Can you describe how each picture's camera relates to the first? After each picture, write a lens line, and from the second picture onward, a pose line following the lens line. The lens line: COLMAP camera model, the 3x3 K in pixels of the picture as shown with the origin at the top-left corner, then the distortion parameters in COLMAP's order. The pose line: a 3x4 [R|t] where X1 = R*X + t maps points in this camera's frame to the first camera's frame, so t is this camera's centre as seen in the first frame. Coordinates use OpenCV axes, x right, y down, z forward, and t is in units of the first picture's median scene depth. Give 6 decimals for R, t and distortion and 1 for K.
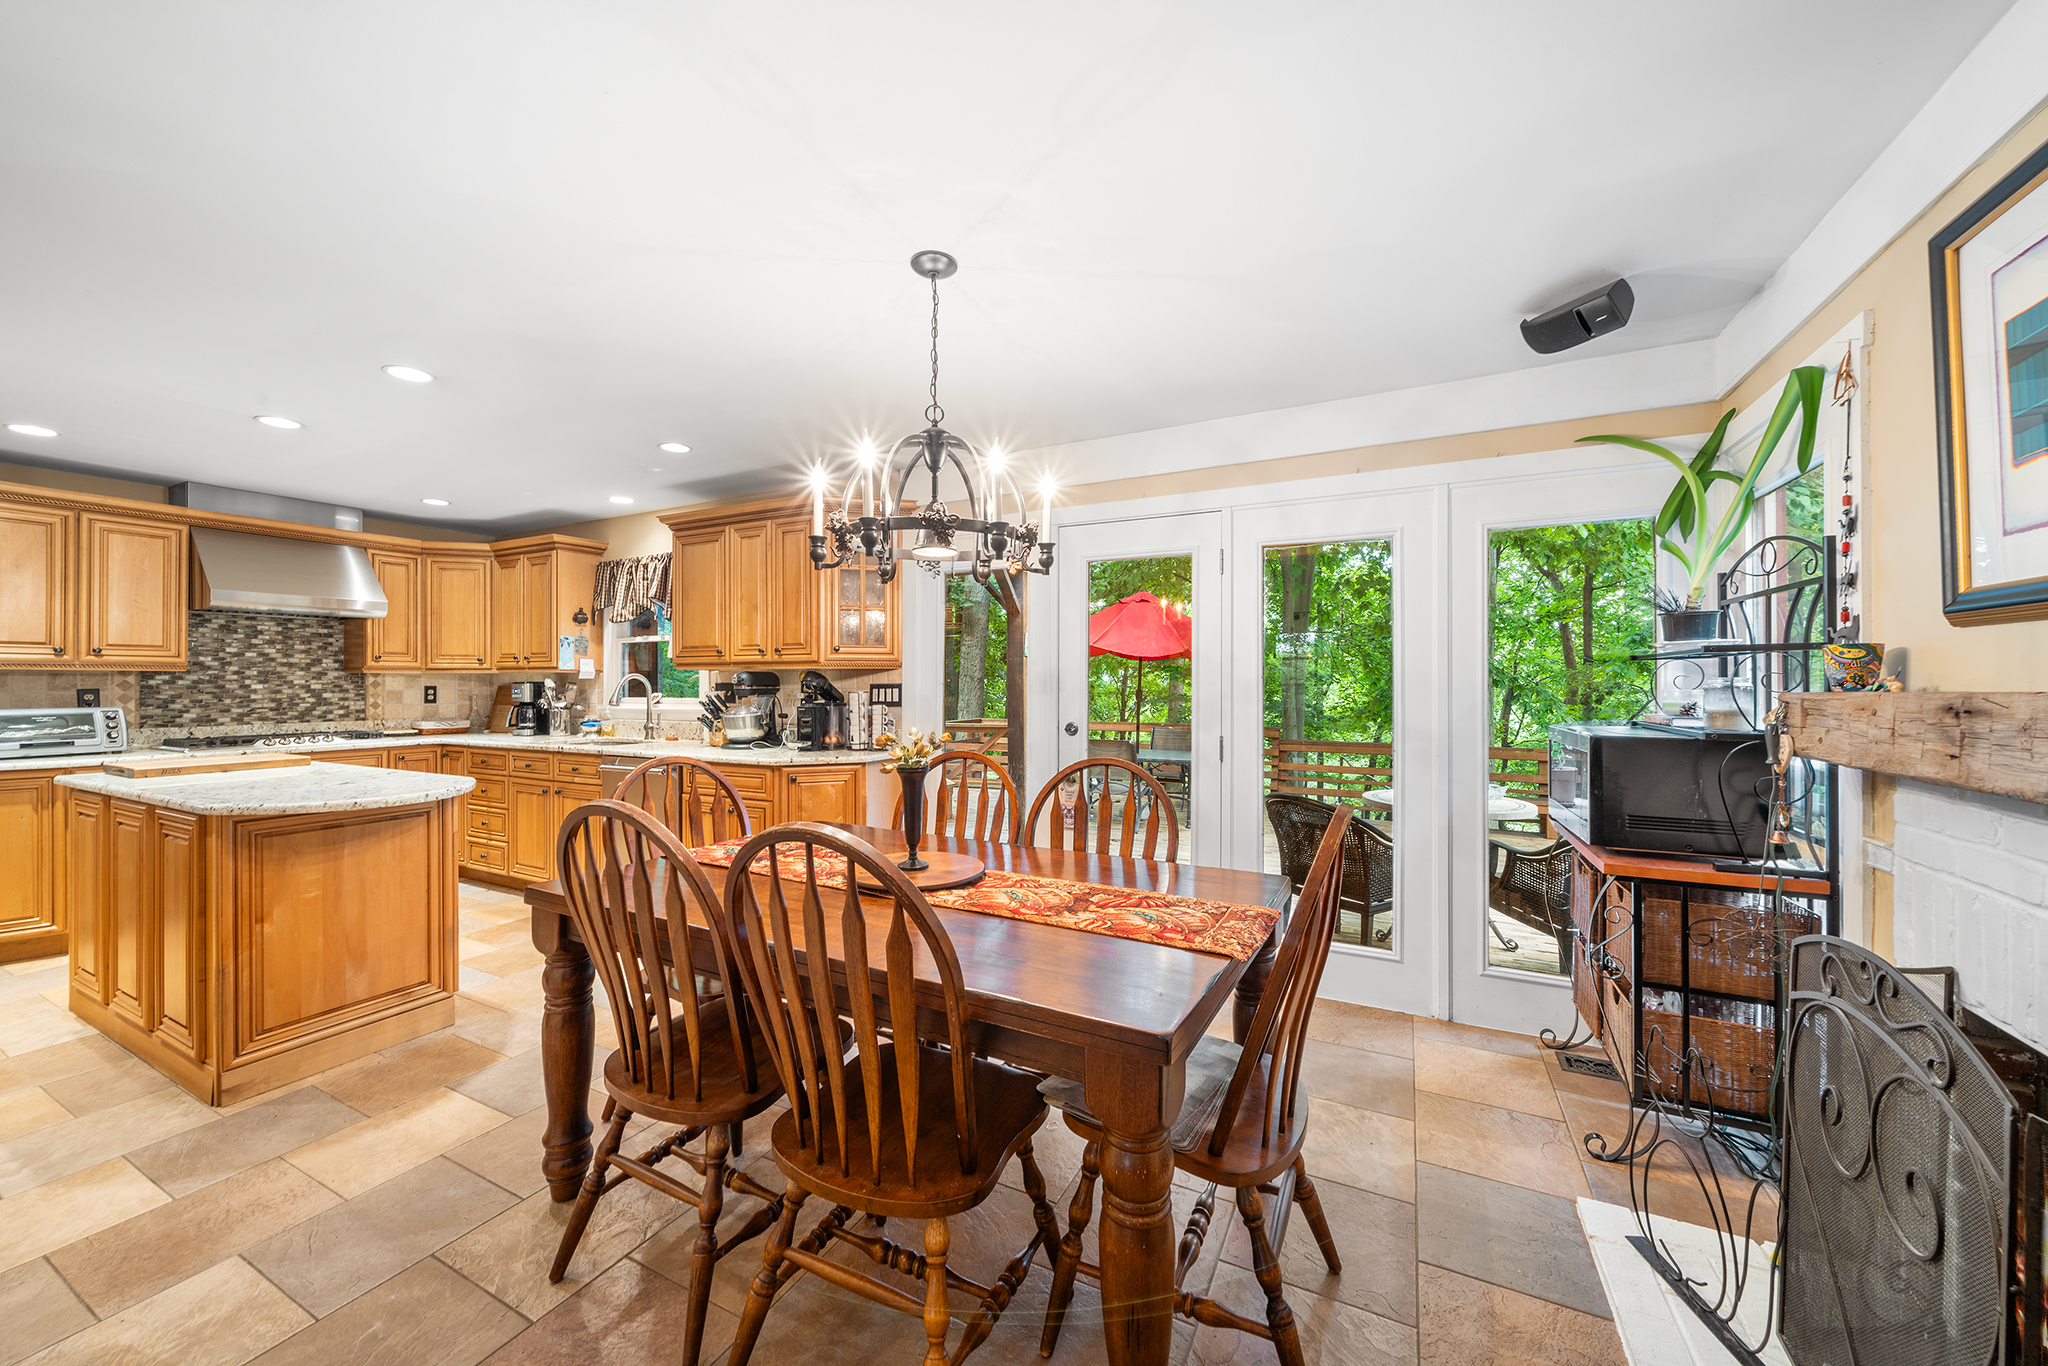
lens RADIAL K [[736.9, 0, 1024.0], [0, 736.9, 683.0], [0, 0, 1]] dist [0.001690, 0.000166]
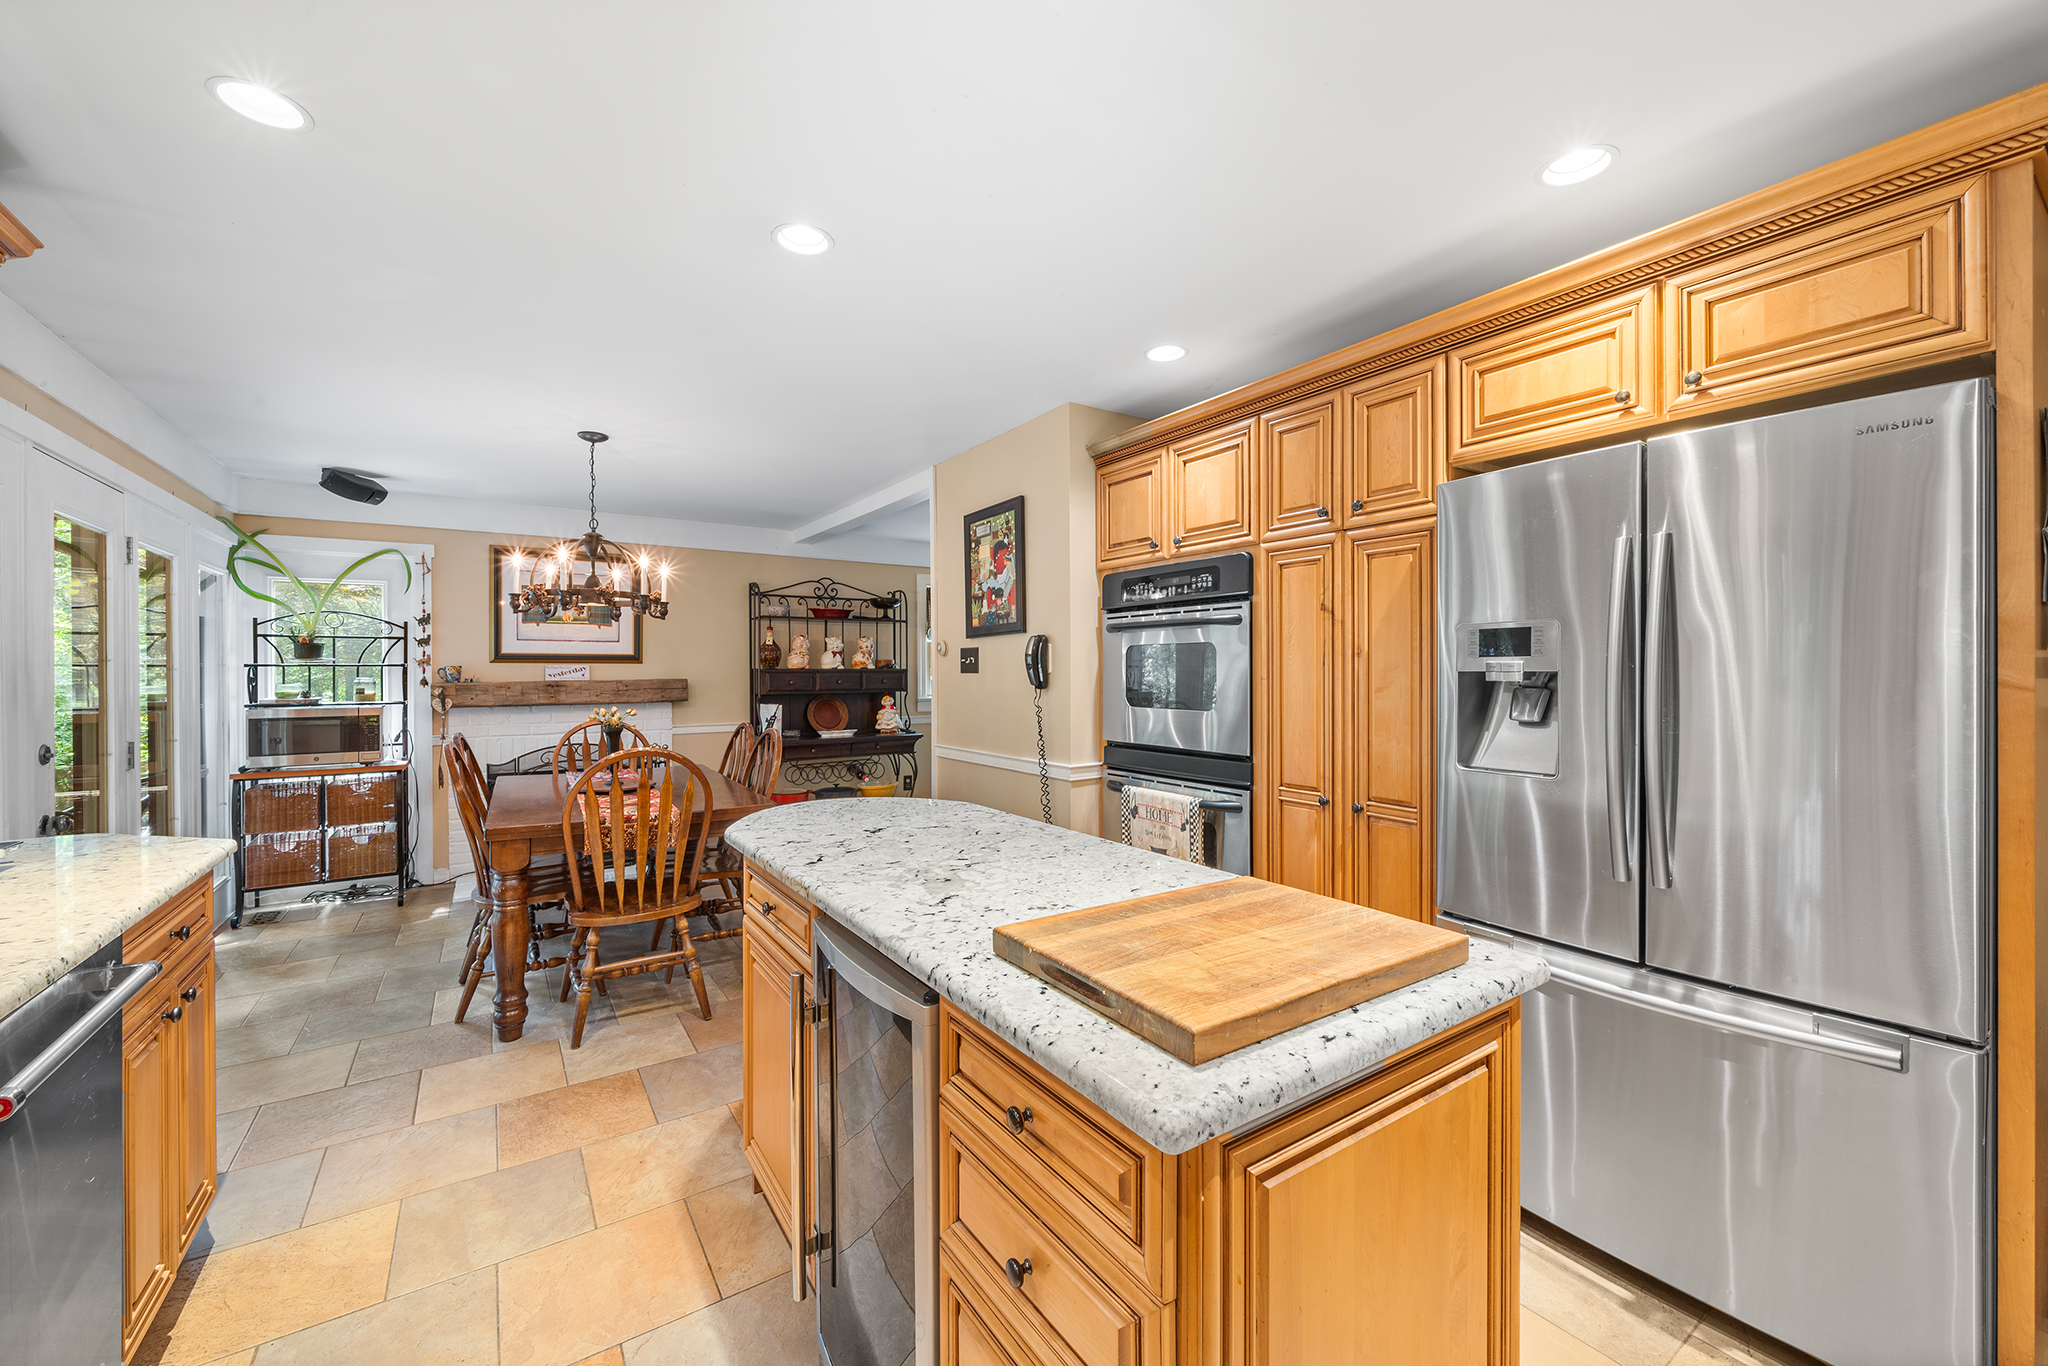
lens RADIAL K [[797.9, 0, 1024.4], [0, 797.9, 675.4], [0, 0, 1]] dist [0.000256, -0.000213]
pose [[-0.872132, 0.002488, 0.489264, -0.818210], [0.005683, 0.999971, 0.005046, -0.006630], [-0.489238, 0.007181, -0.872121, 0.917893]]
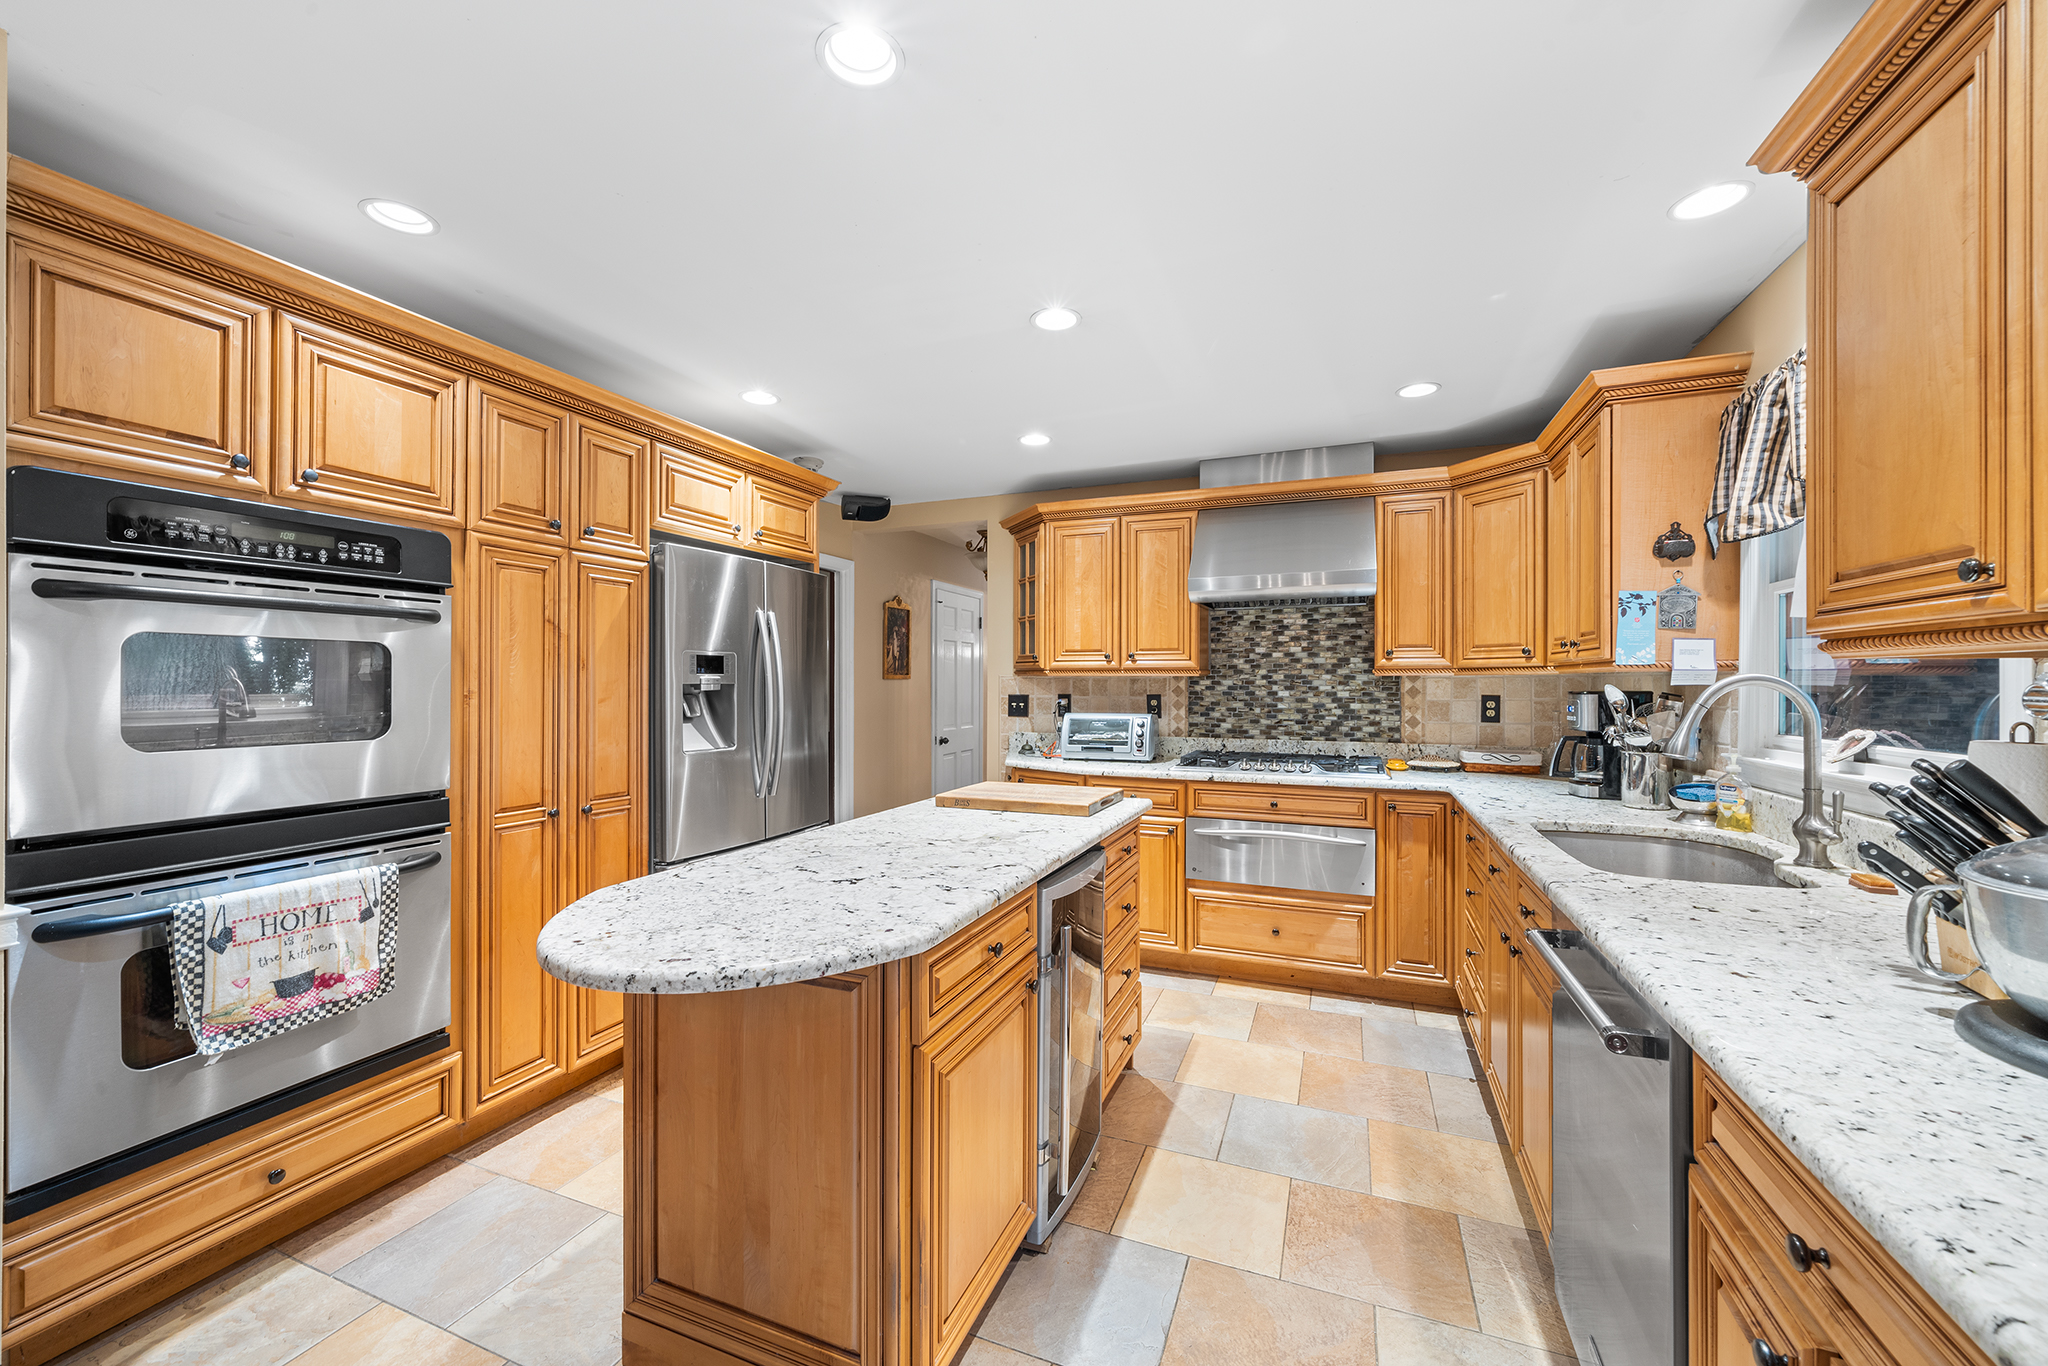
lens RADIAL K [[797.9, 0, 1024.4], [0, 797.9, 675.4], [0, 0, 1]] dist [0.000256, -0.000213]
pose [[0.088074, -0.006676, -0.996092, -0.178659], [-0.002891, 0.999972, -0.006957, -0.008278], [0.996110, 0.003492, 0.088053, 0.626290]]
